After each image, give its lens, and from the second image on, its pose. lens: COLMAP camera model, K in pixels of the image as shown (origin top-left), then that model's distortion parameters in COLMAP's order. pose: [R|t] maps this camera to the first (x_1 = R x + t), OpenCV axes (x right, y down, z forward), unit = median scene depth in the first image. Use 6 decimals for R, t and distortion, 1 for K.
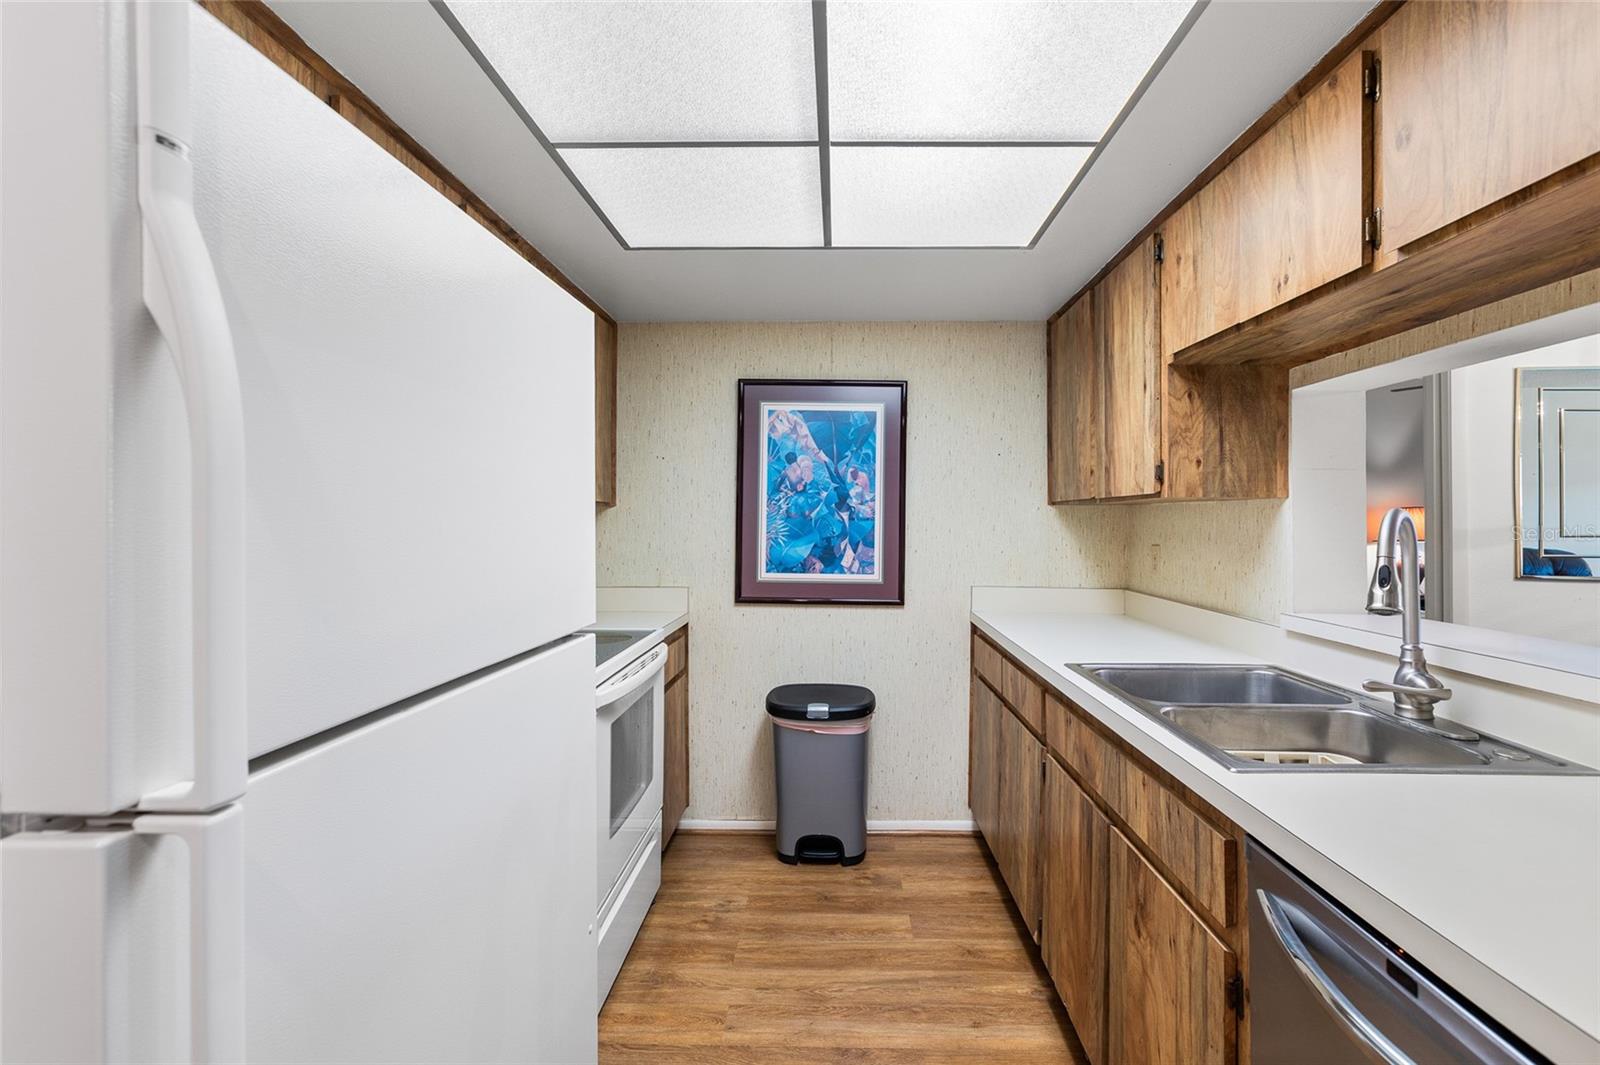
lens RADIAL K [[721.5, 0, 838.2], [0, 721.5, 515.7], [0, 0, 1]] dist [-0.000550, -0.000633]
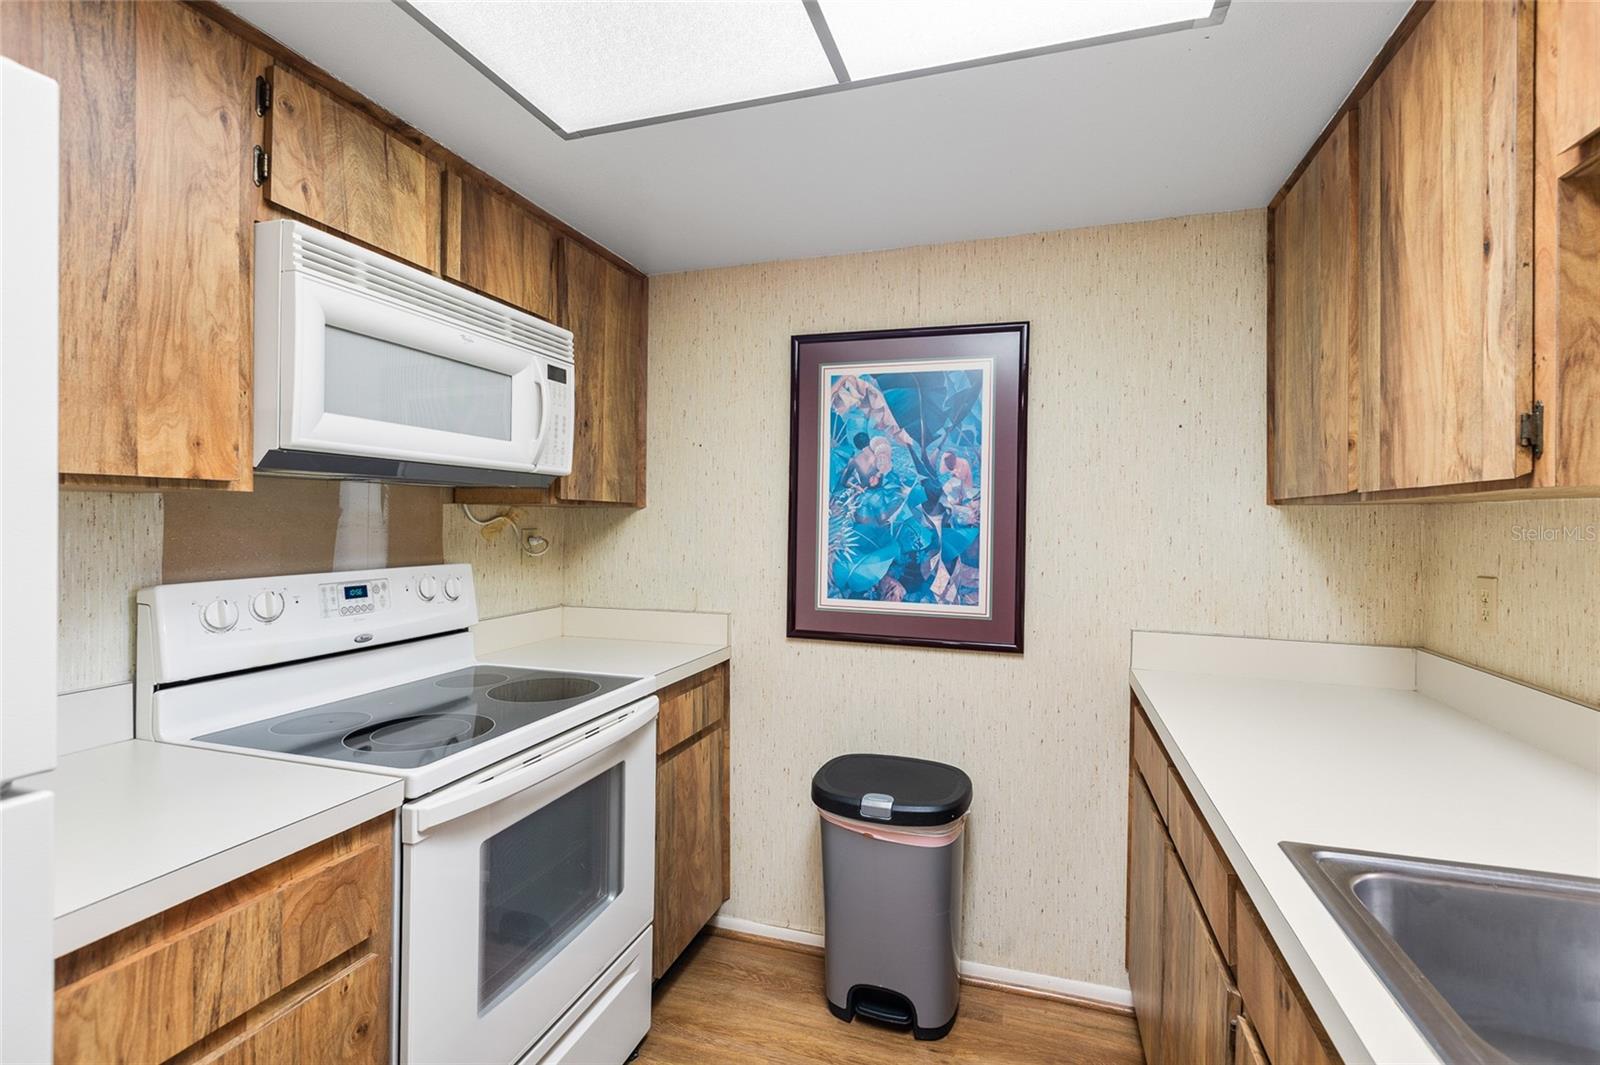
lens RADIAL K [[721.5, 0, 812.6], [0, 721.5, 519.0], [0, 0, 1]] dist [-0.000550, -0.000633]
pose [[0.954036, 0.003345, -0.299673, 0.112215], [-0.002192, 0.999989, 0.004183, -0.004681], [0.299684, -0.003334, 0.954033, 0.316975]]
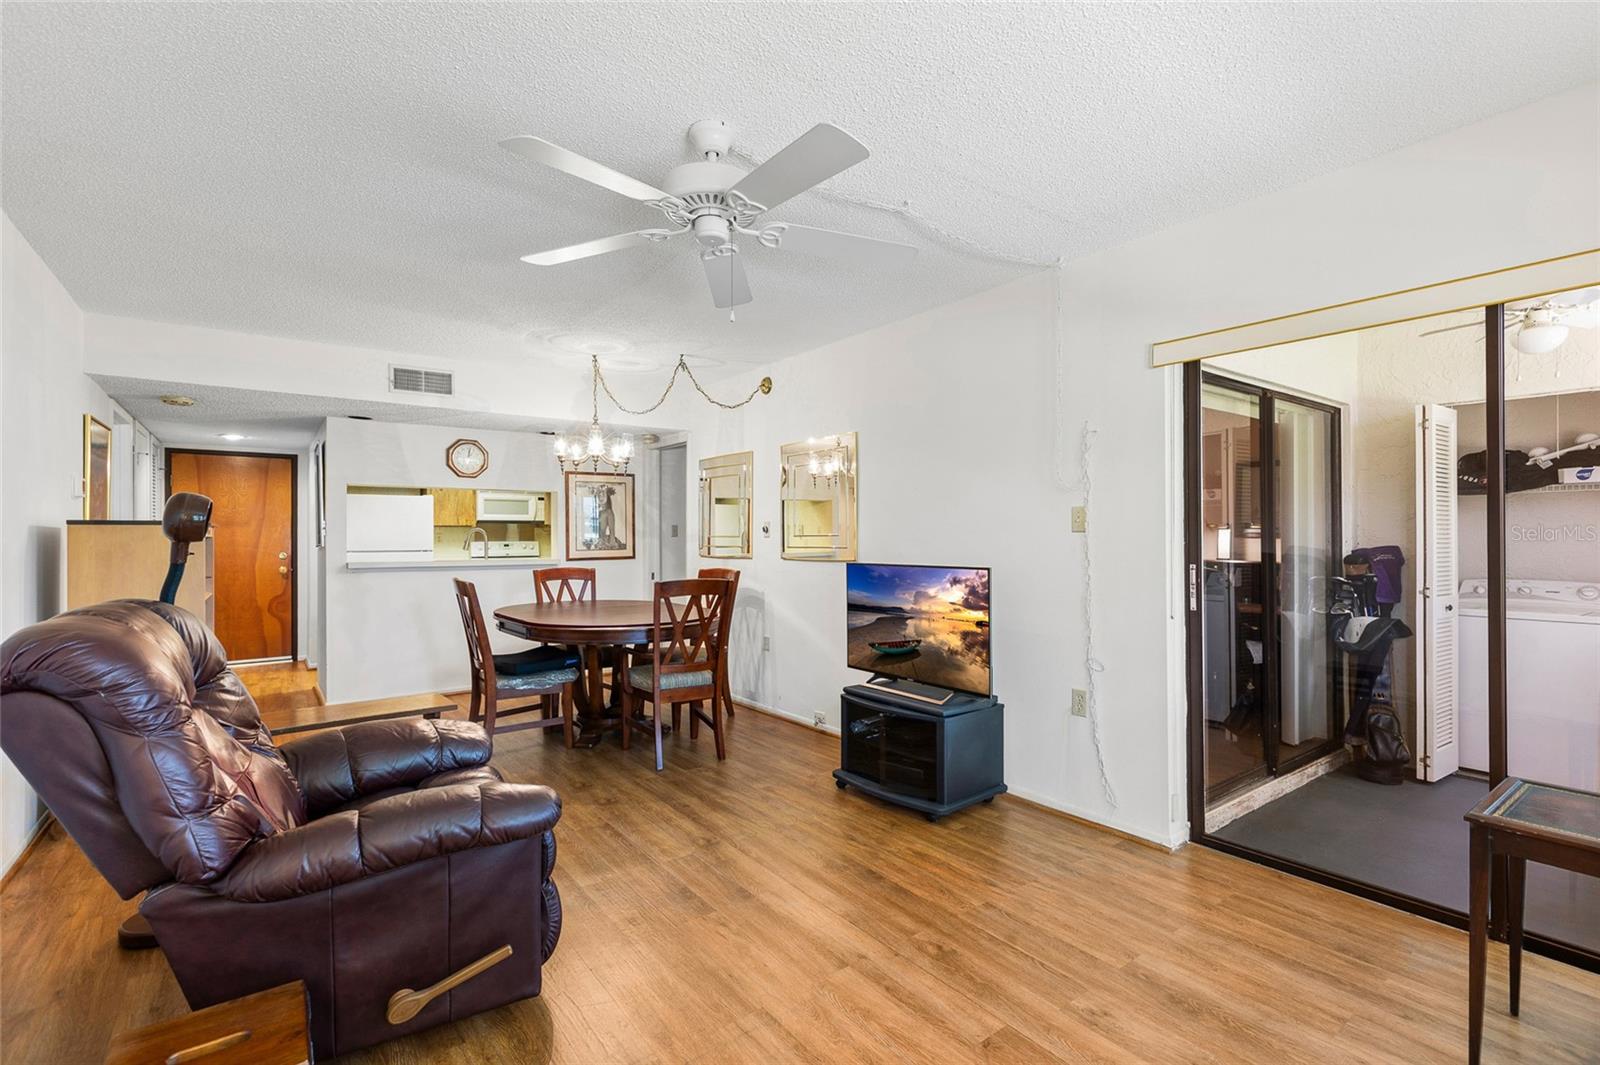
lens RADIAL K [[721.5, 0, 805.2], [0, 721.5, 538.3], [0, 0, 1]] dist [-0.000550, -0.000633]
pose [[0.599555, -0.001970, -0.800331, 2.731412], [0.011958, 0.999907, 0.006497, 0.024095], [0.800244, -0.013466, 0.599523, -0.040659]]
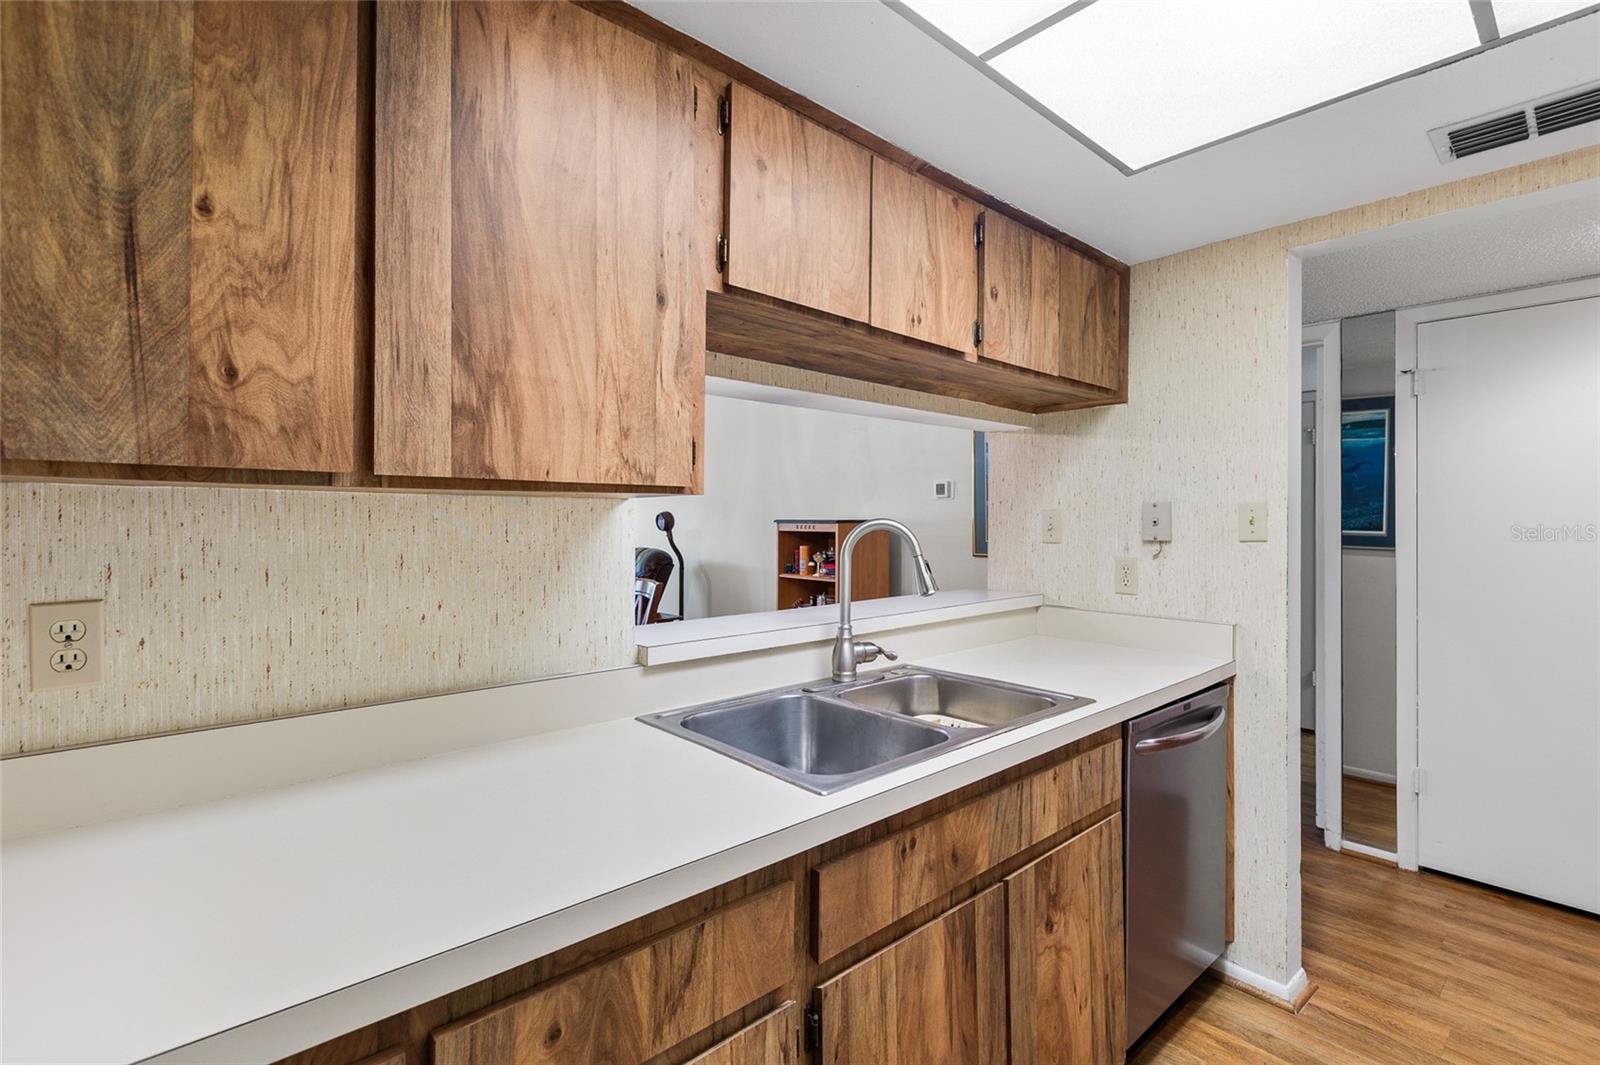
lens RADIAL K [[721.5, 0, 790.0], [0, 721.5, 520.3], [0, 0, 1]] dist [-0.000550, -0.000633]
pose [[-0.656210, -0.001954, 0.754576, -0.057447], [-0.007508, 0.999964, -0.003940, -0.000438], [-0.754541, -0.008251, -0.656201, 0.954771]]
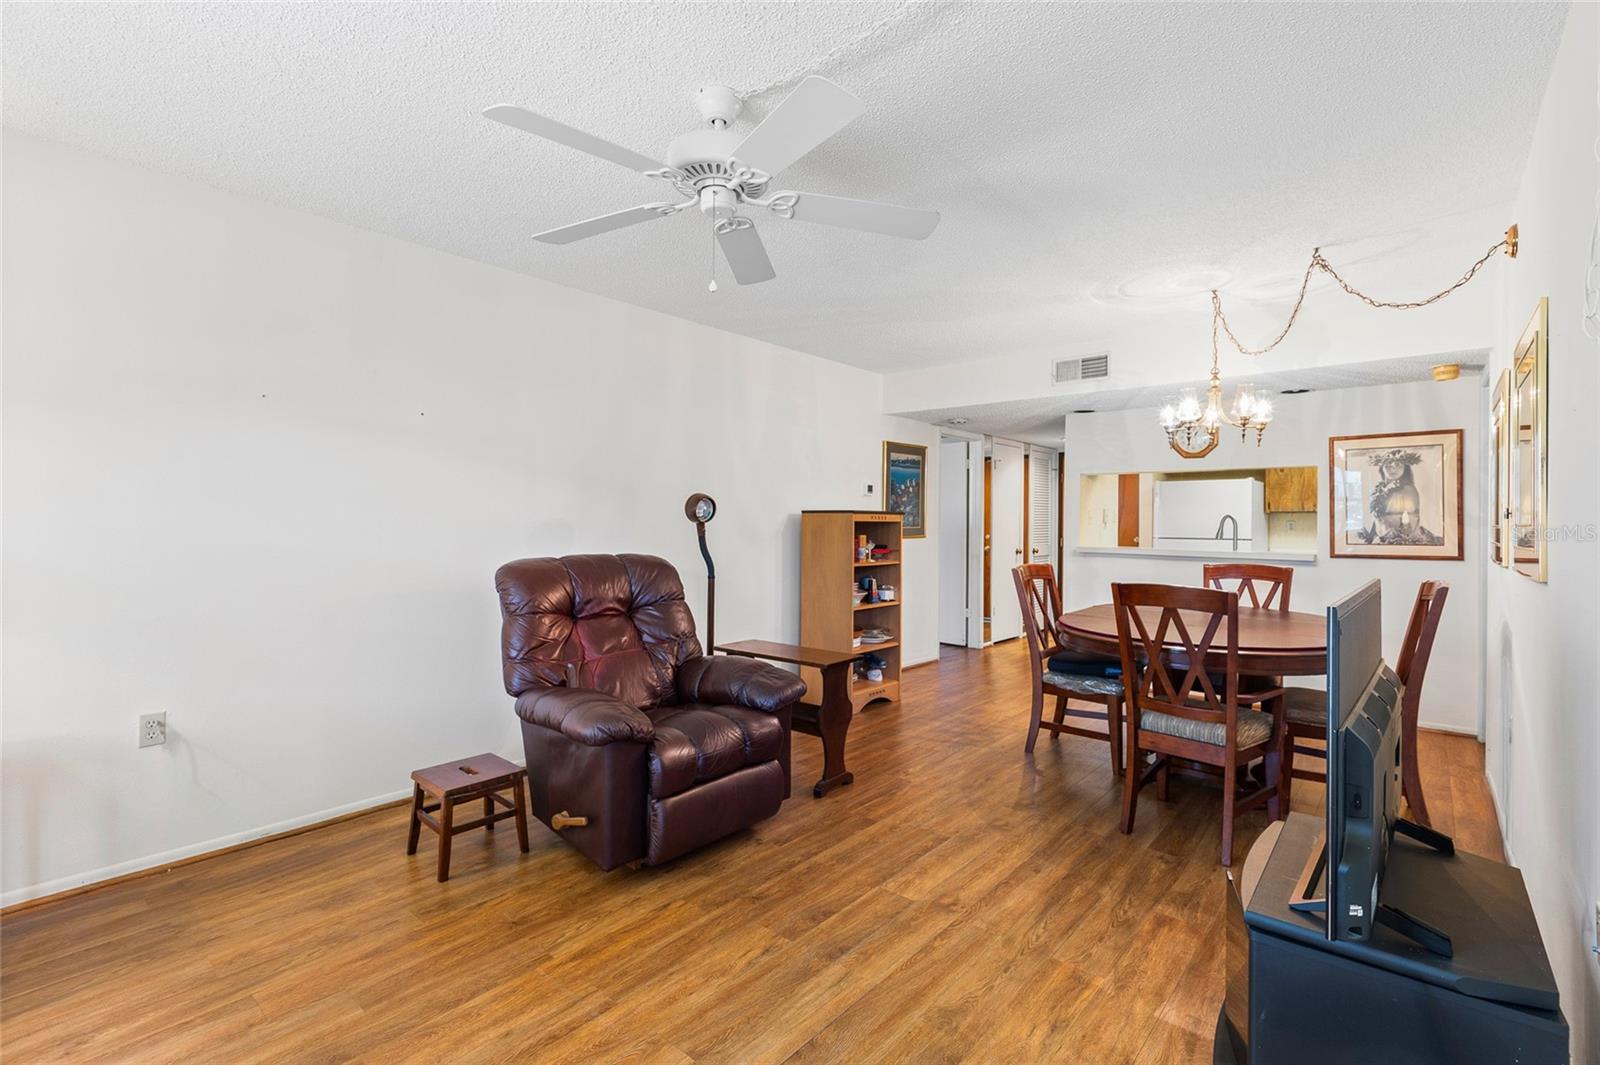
lens RADIAL K [[721.5, 0, 805.0], [0, 721.5, 522.6], [0, 0, 1]] dist [-0.000550, -0.000633]
pose [[-0.653176, -0.006170, -0.757181, 2.557033], [-0.002837, 0.999980, -0.005701, 0.031662], [0.757201, -0.001576, -0.653180, 0.874251]]
